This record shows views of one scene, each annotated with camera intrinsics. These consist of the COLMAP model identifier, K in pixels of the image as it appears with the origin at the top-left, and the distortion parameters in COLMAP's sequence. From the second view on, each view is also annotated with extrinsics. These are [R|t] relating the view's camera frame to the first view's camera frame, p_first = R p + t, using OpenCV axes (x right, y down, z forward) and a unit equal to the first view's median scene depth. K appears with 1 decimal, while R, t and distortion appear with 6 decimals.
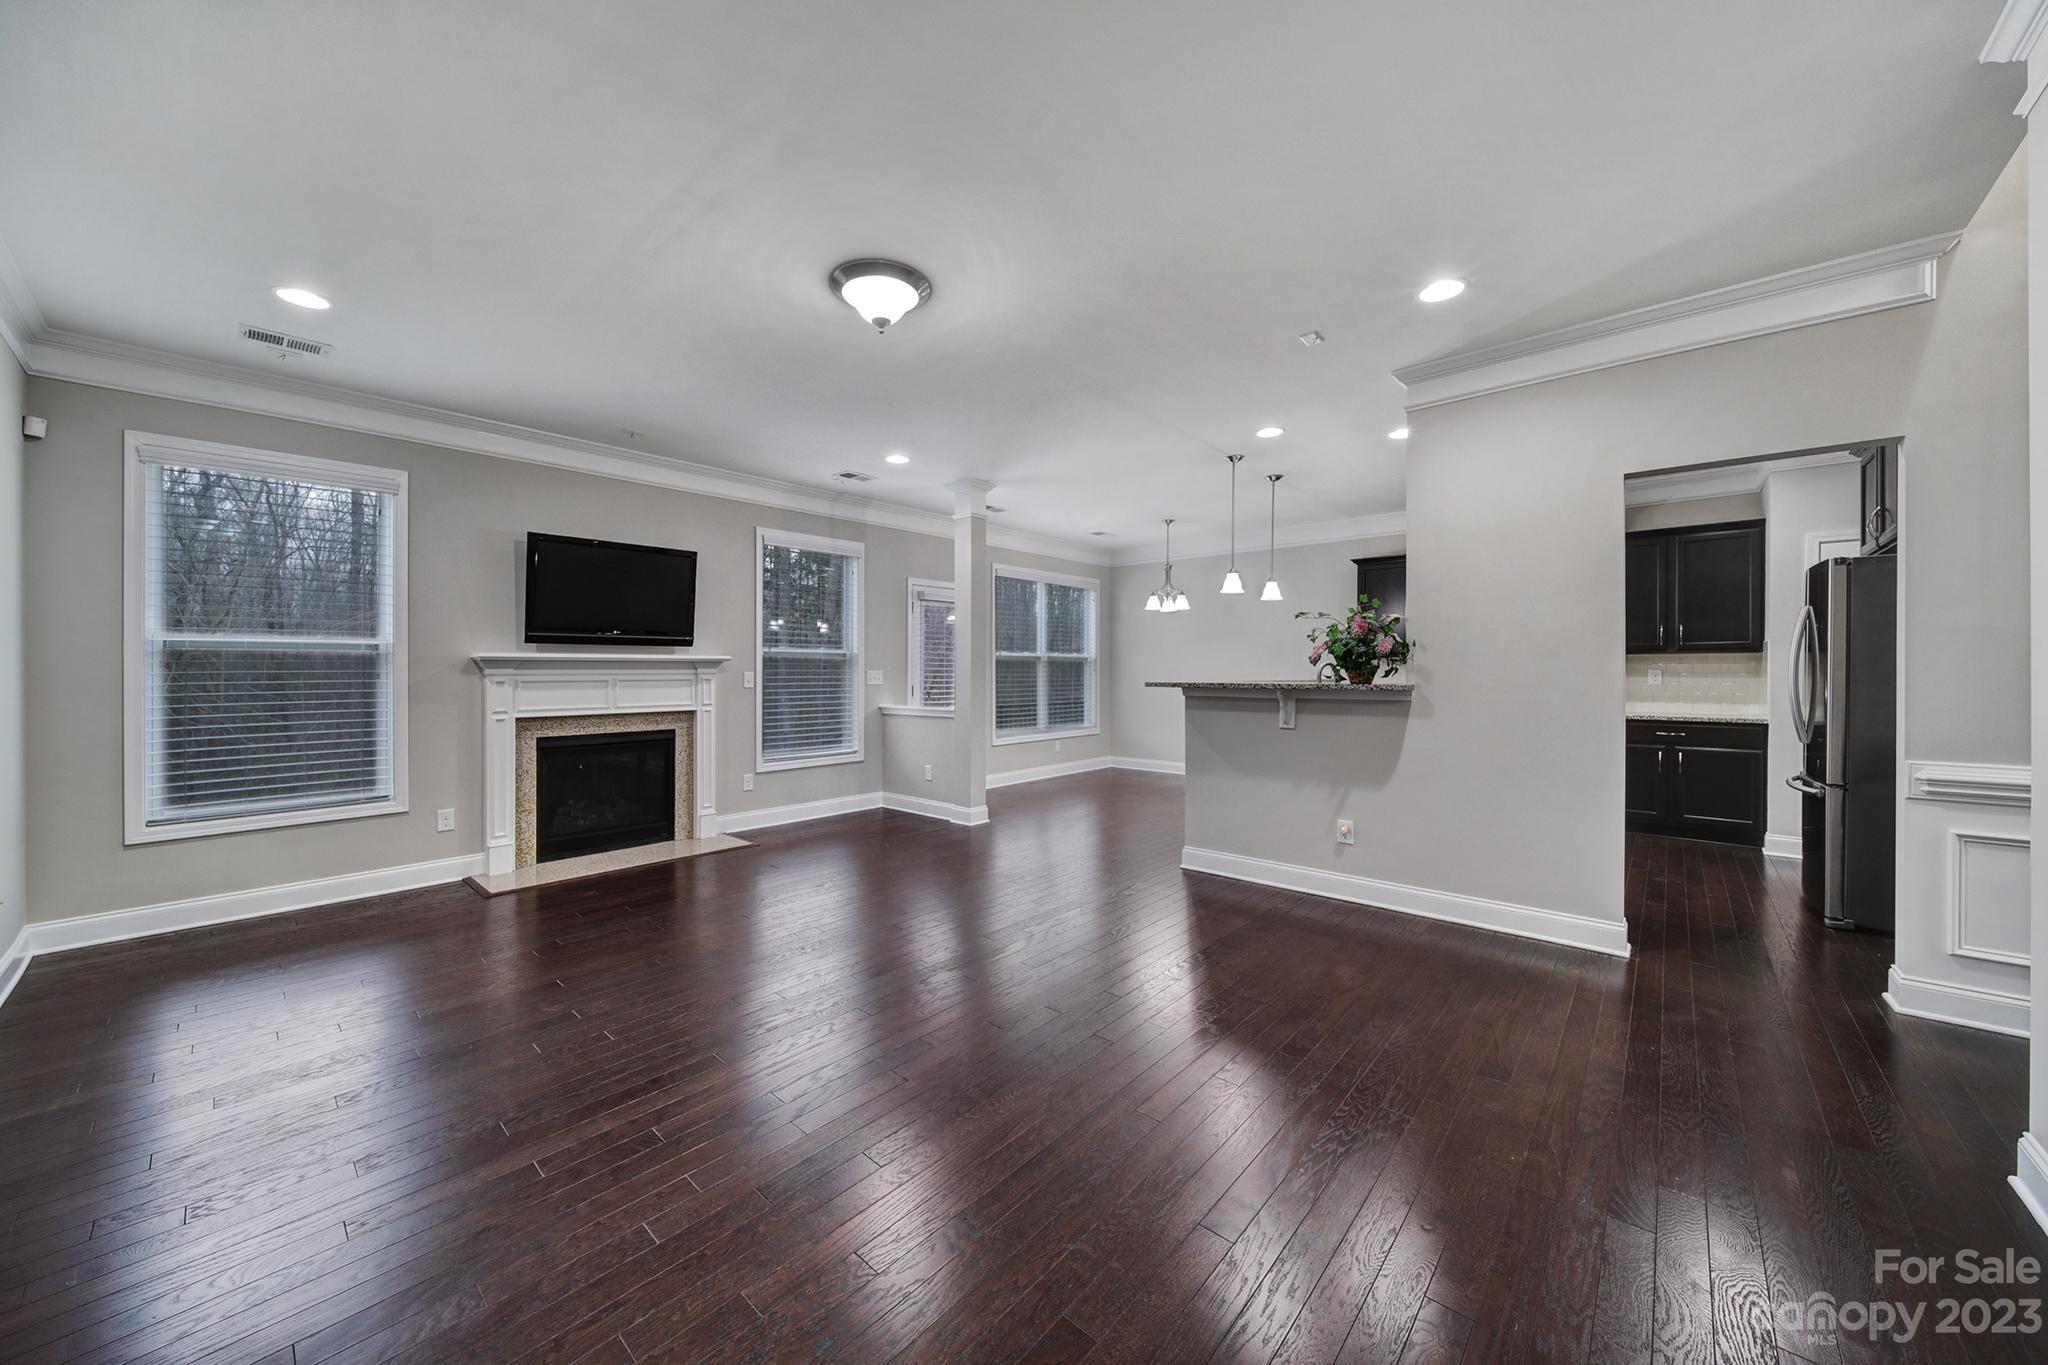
lens RADIAL K [[721.8, 0, 1044.6], [0, 721.8, 682.3], [0, 0, 1]] dist [0.000284, -0.000297]
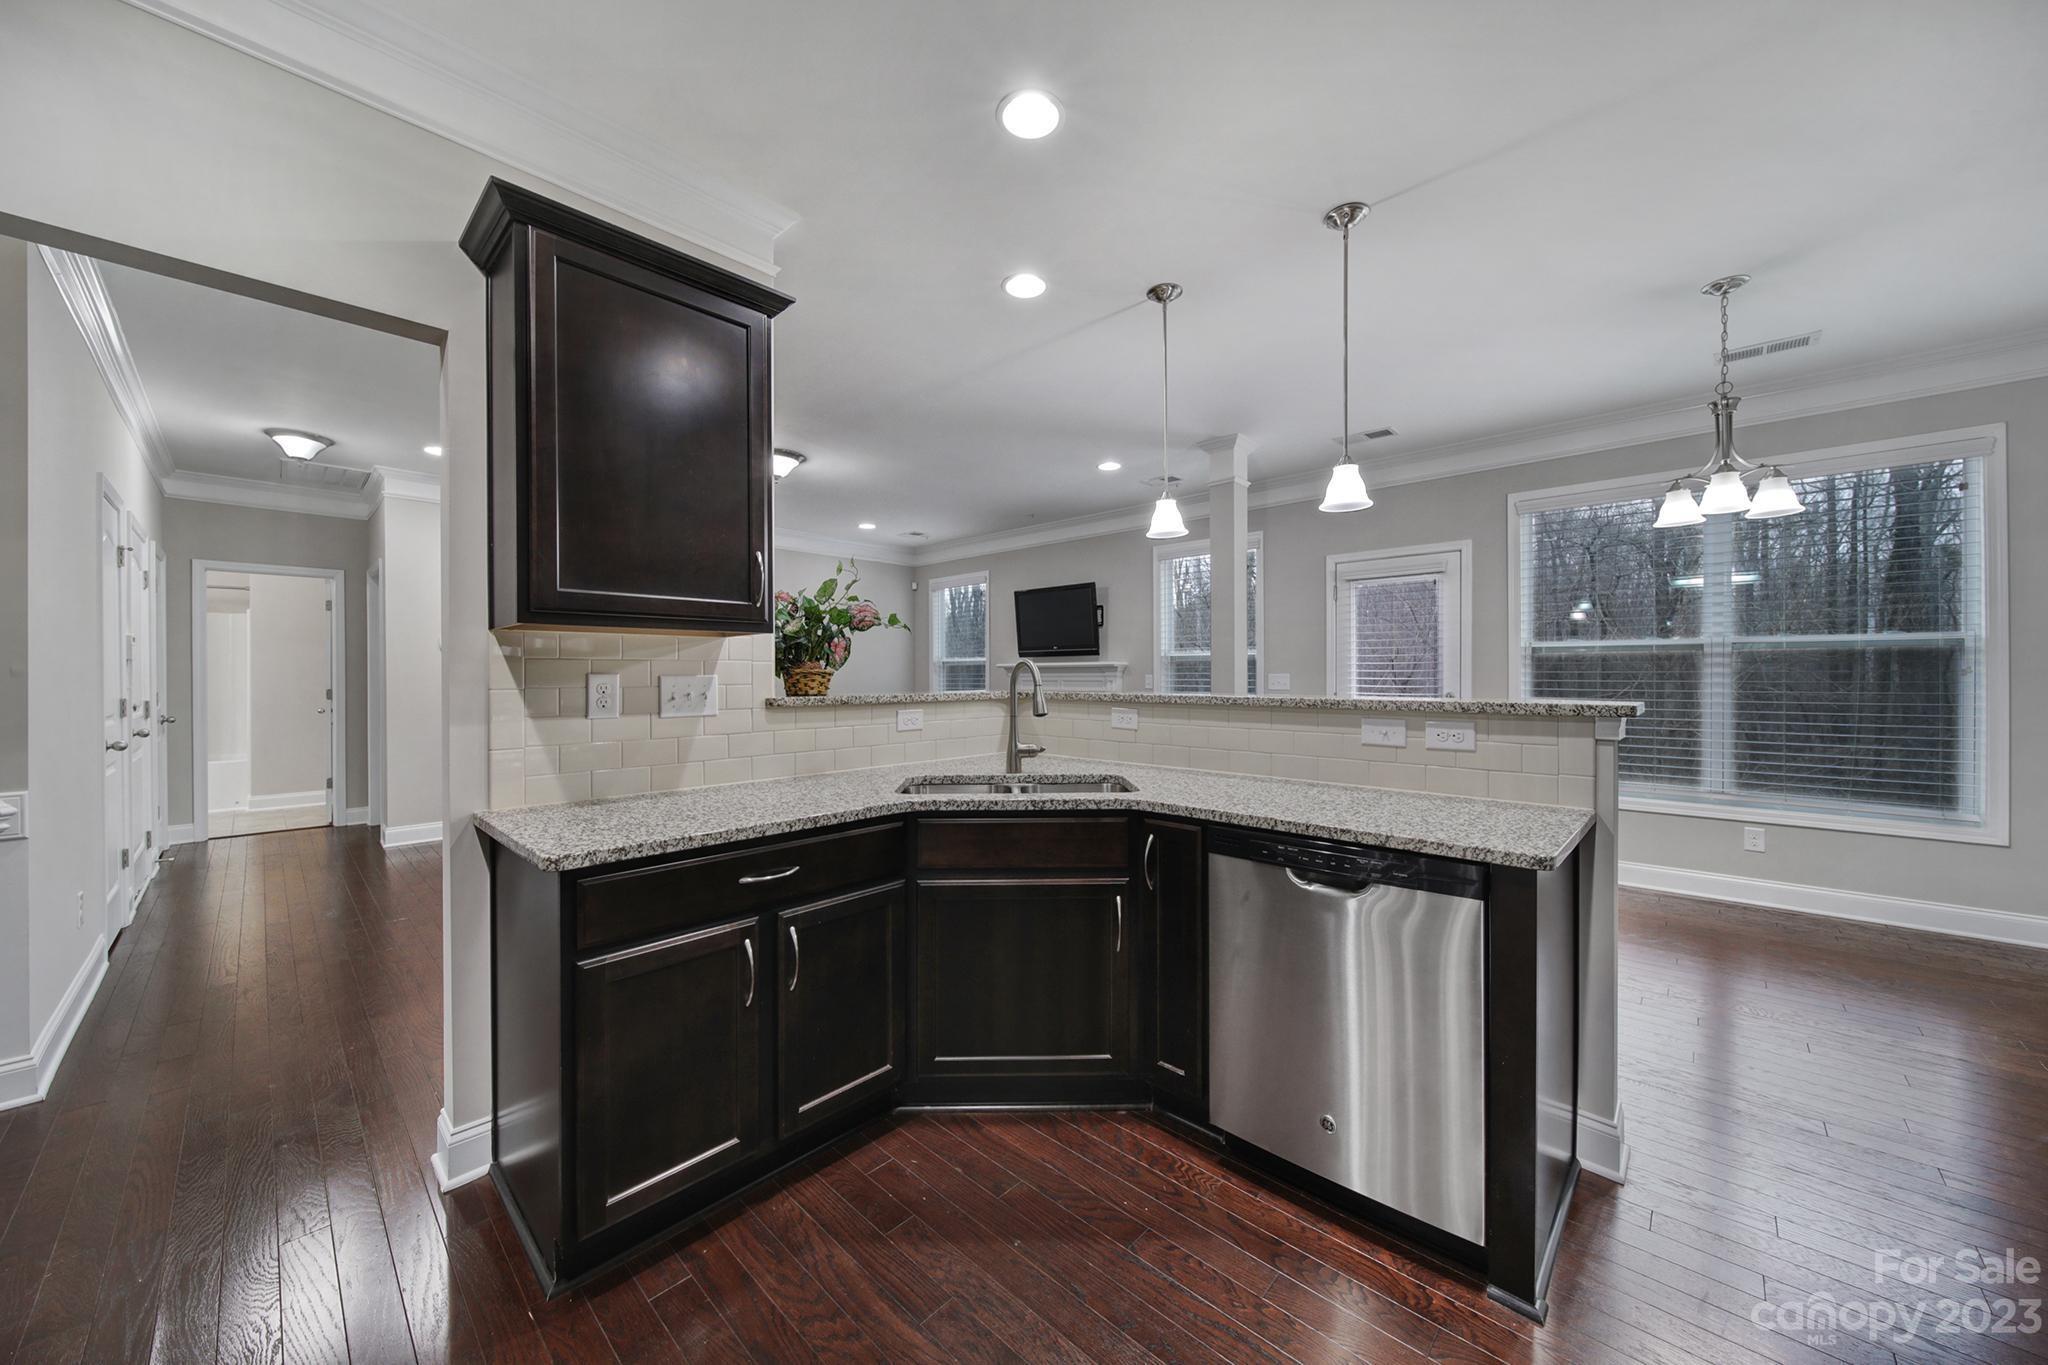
lens RADIAL K [[721.8, 0, 1034.4], [0, 721.8, 675.4], [0, 0, 1]] dist [0.000284, -0.000297]
pose [[-0.017507, 0.003791, -0.999840, 0.477783], [-0.012741, 0.999911, 0.004015, -0.011386], [0.999766, 0.012809, -0.017457, 0.554103]]
